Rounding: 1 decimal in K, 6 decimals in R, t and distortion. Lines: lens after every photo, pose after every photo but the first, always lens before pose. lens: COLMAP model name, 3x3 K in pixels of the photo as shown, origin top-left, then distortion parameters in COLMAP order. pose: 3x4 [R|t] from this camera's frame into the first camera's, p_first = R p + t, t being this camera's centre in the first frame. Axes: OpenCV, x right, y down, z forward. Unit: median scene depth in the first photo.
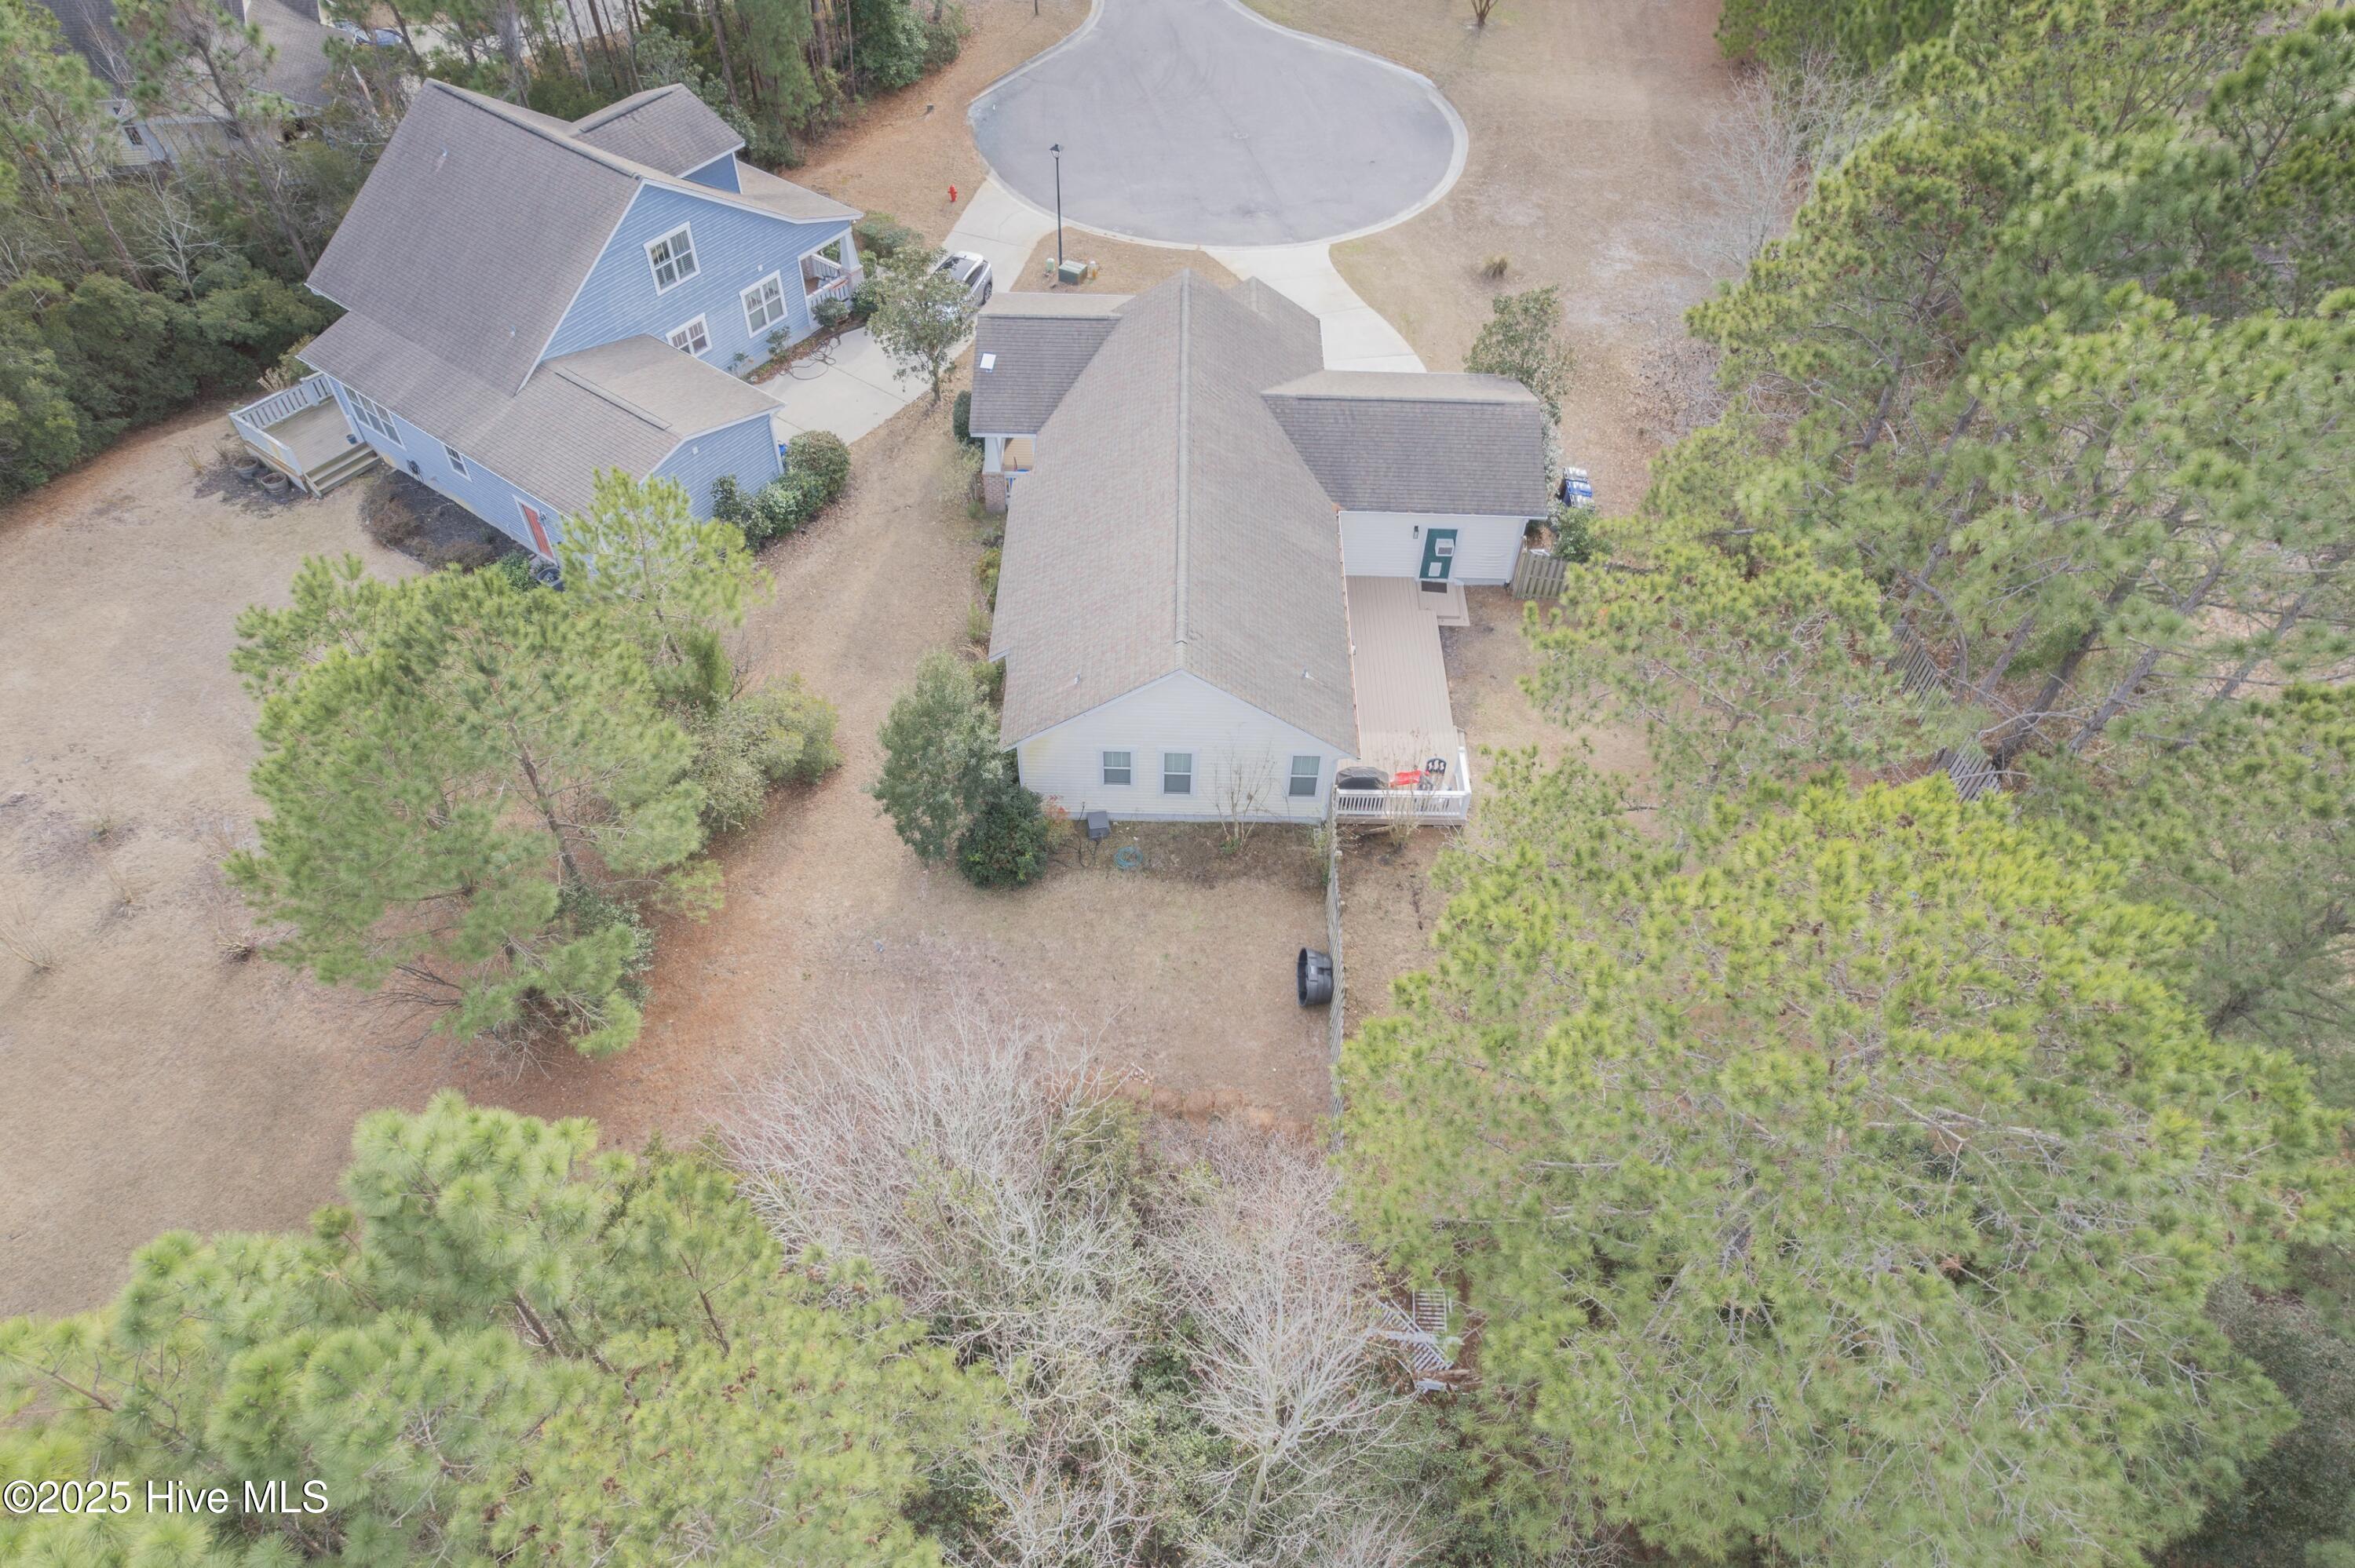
lens RADIAL K [[1514.2, 0, 1180.3], [0, 1514.2, 798.3], [0, 0, 1]] dist [-0.071459, 0.101976]
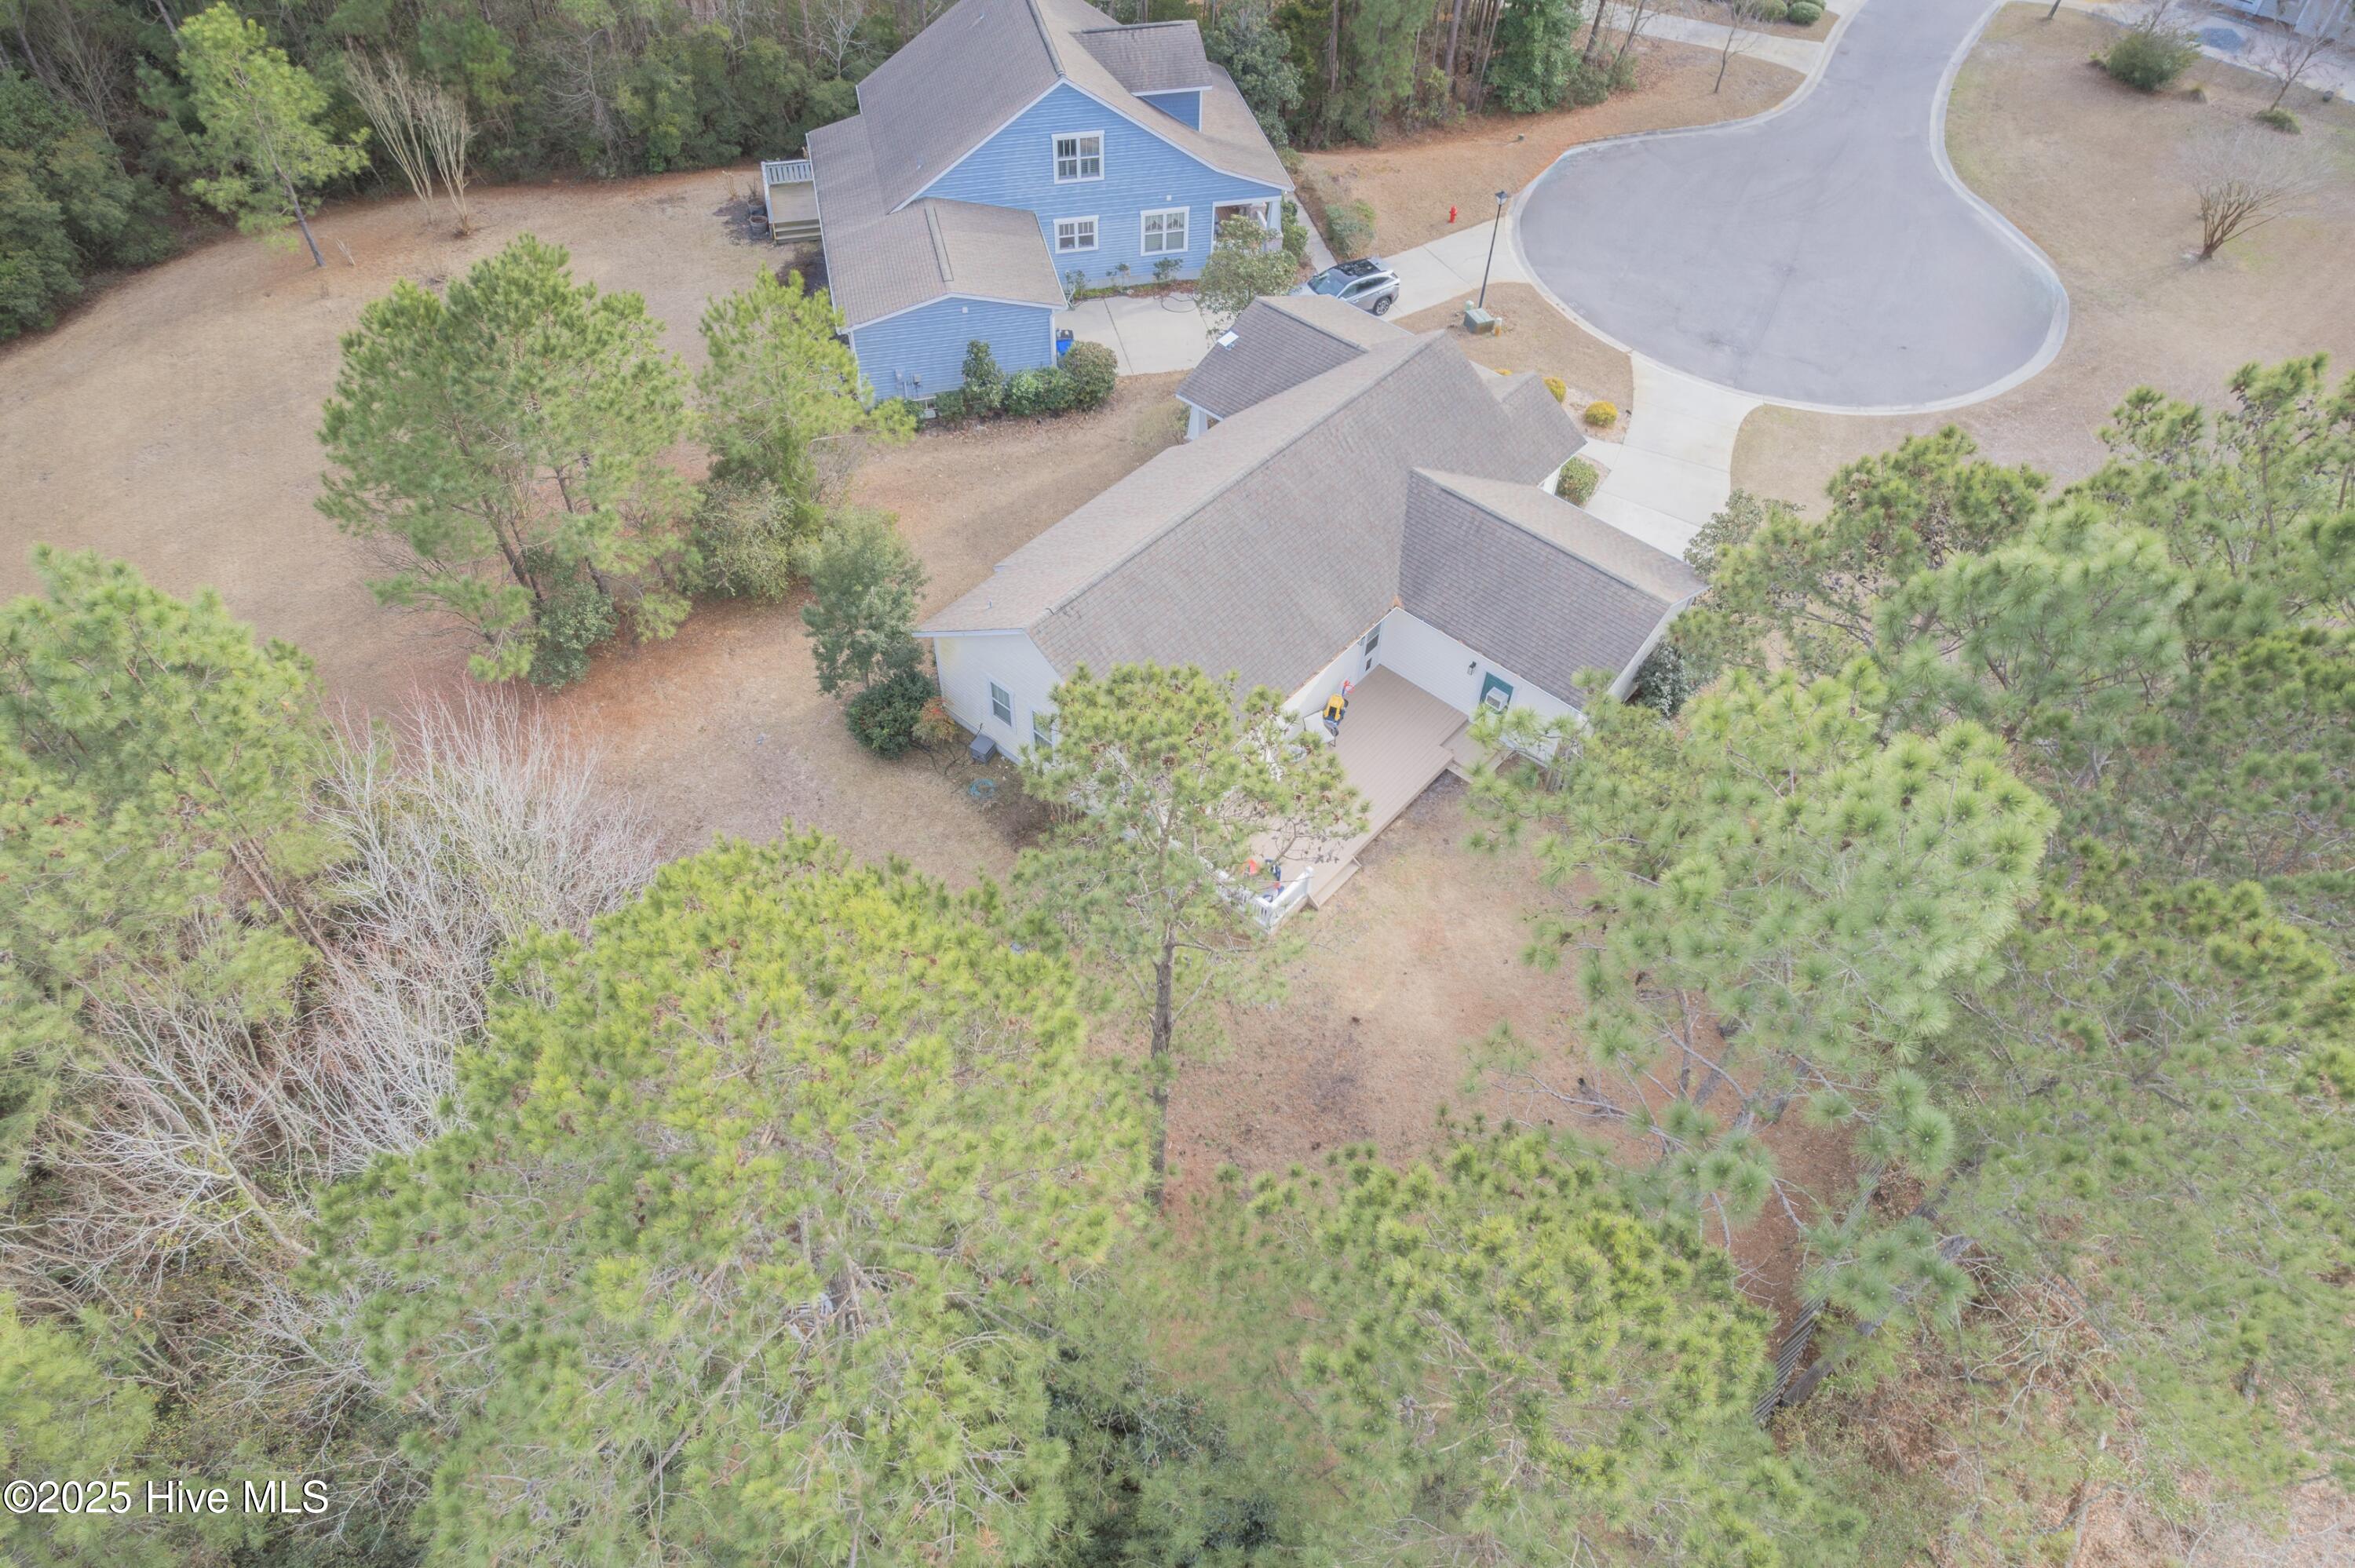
lens RADIAL K [[1514.2, 0, 1180.3], [0, 1514.2, 798.3], [0, 0, 1]] dist [-0.071459, 0.101976]
pose [[0.762382, 0.492068, -0.420289, 0.434690], [-0.498062, 0.860834, 0.104394, -0.112319], [0.413169, 0.129742, 0.901365, 0.102883]]
